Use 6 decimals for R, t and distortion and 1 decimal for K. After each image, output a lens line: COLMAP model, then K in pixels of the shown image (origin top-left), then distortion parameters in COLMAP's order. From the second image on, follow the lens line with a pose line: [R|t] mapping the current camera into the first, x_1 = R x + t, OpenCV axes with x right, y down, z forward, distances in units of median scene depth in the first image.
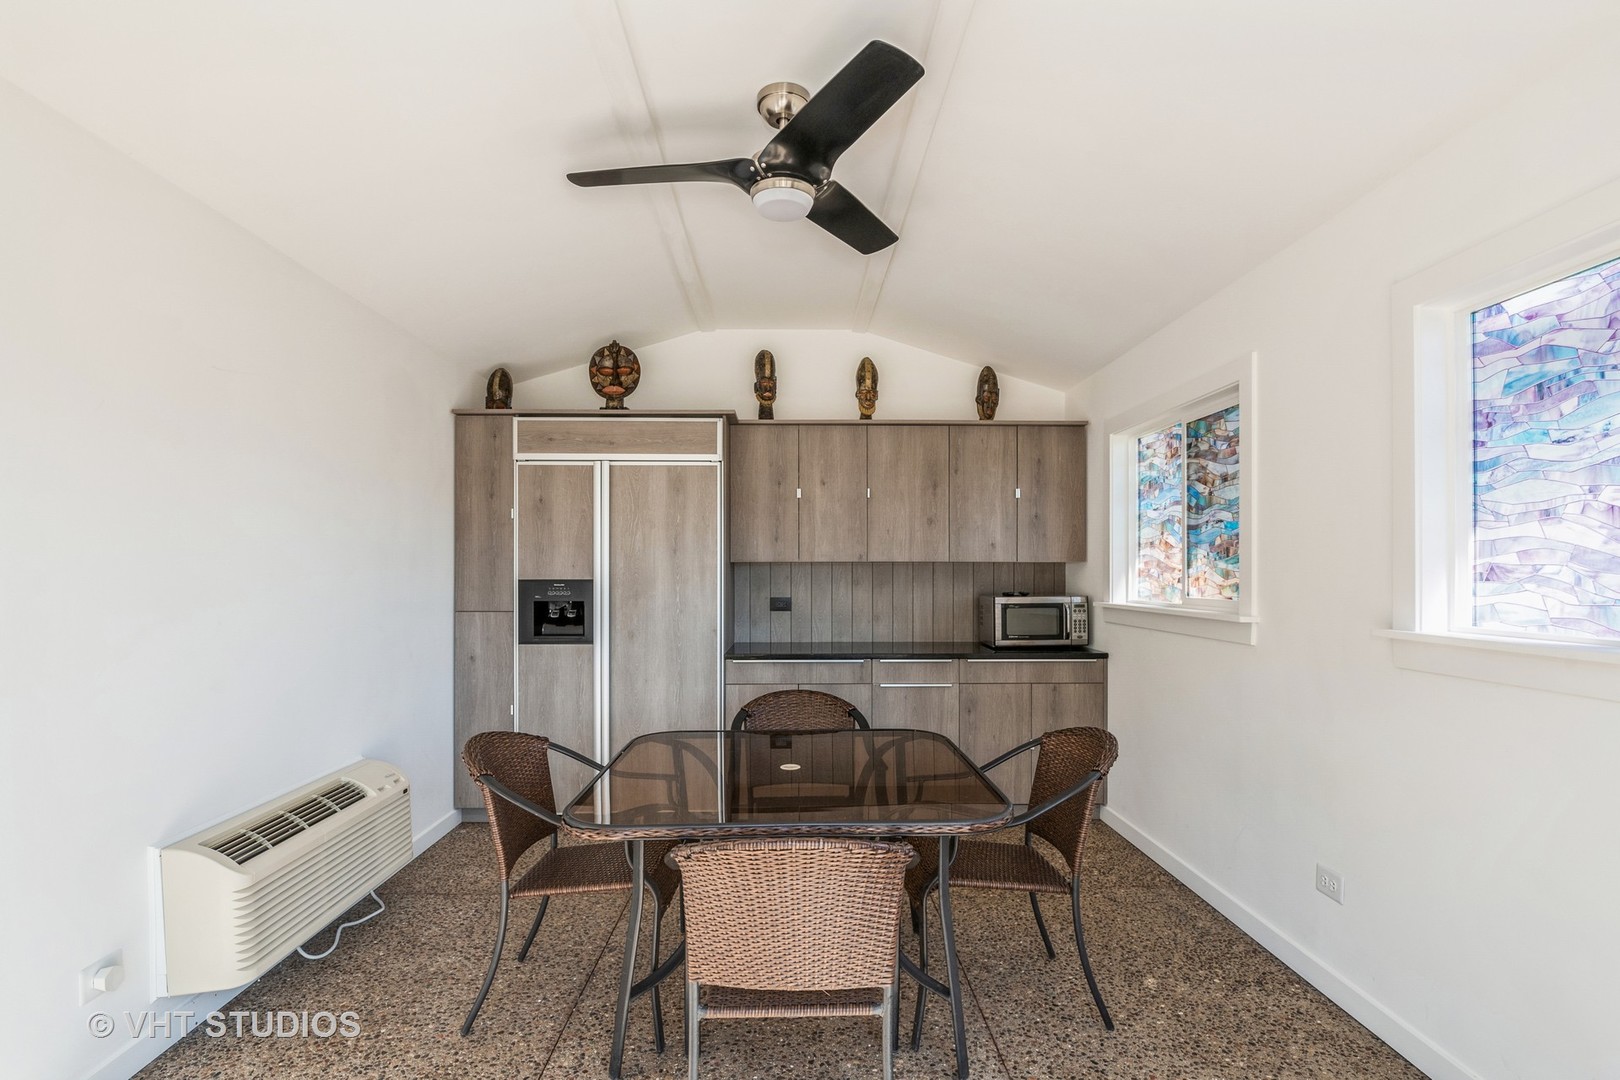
lens RADIAL K [[793.3, 0, 766.9], [0, 793.3, 574.1], [0, 0, 1]] dist [-0.010340, -0.001180]
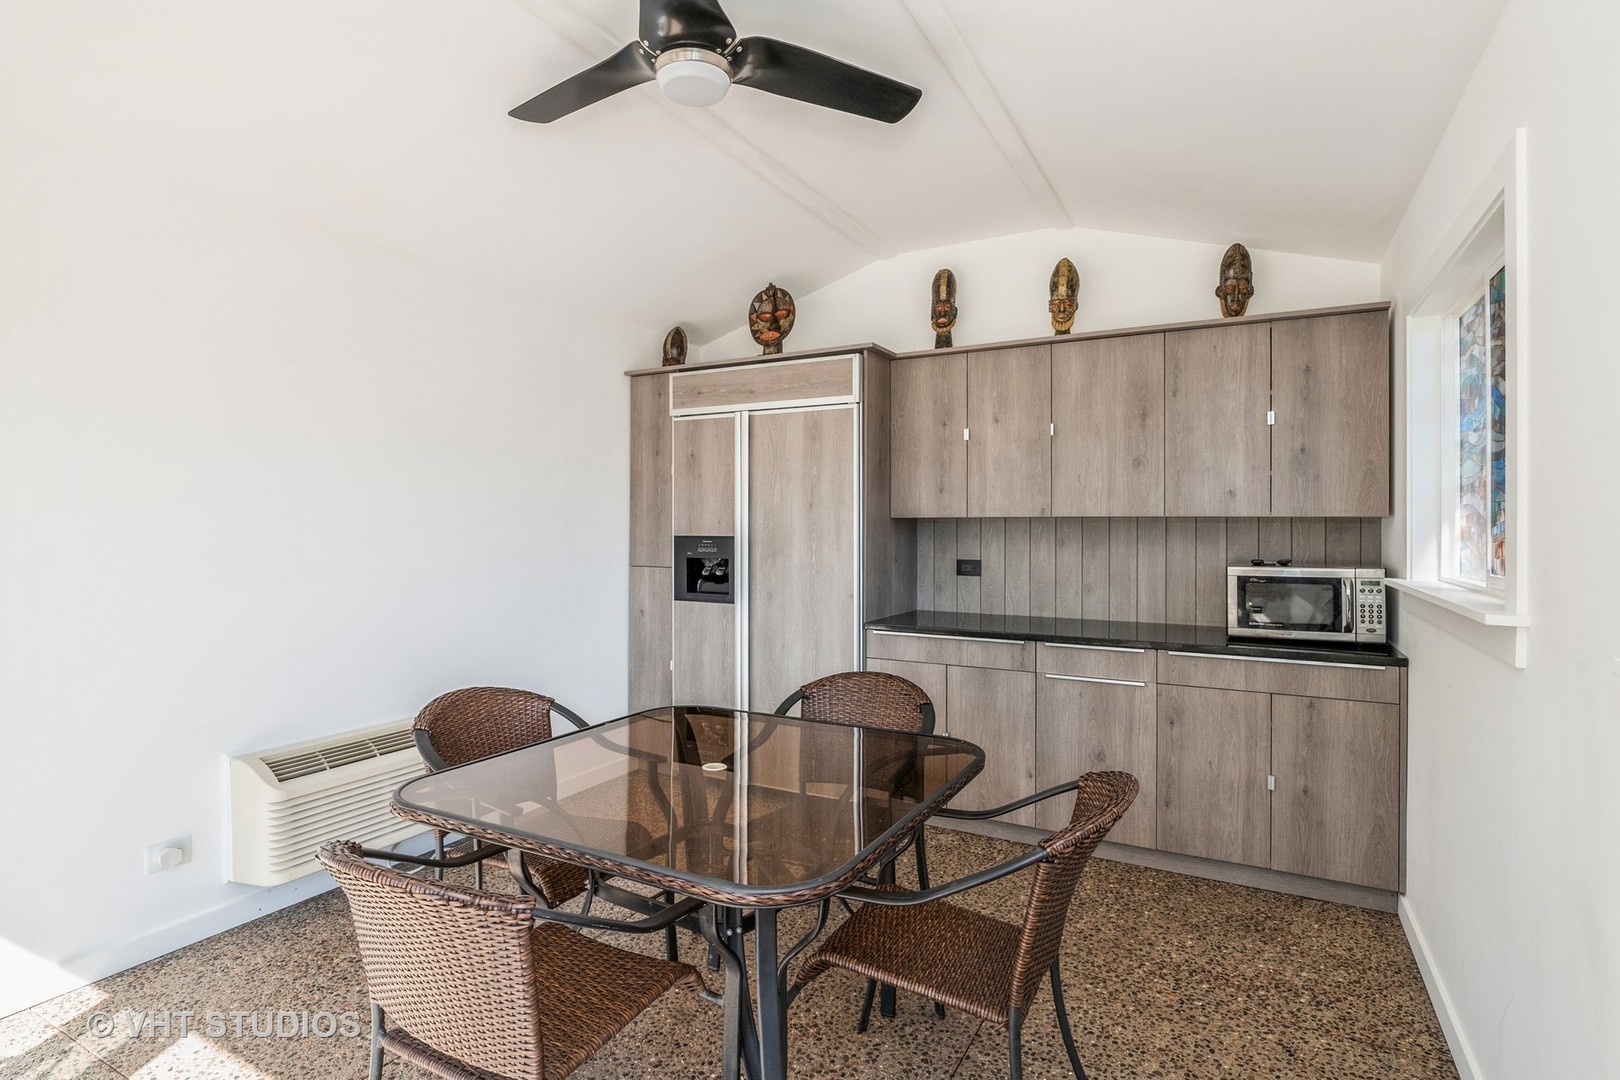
lens RADIAL K [[793.3, 0, 805.2], [0, 793.3, 529.1], [0, 0, 1]] dist [-0.010340, -0.001180]
pose [[0.872955, 0.004483, -0.487780, 0.303949], [-0.004770, 0.999988, 0.000654, -0.002769], [0.487777, 0.001755, 0.872966, 0.197841]]
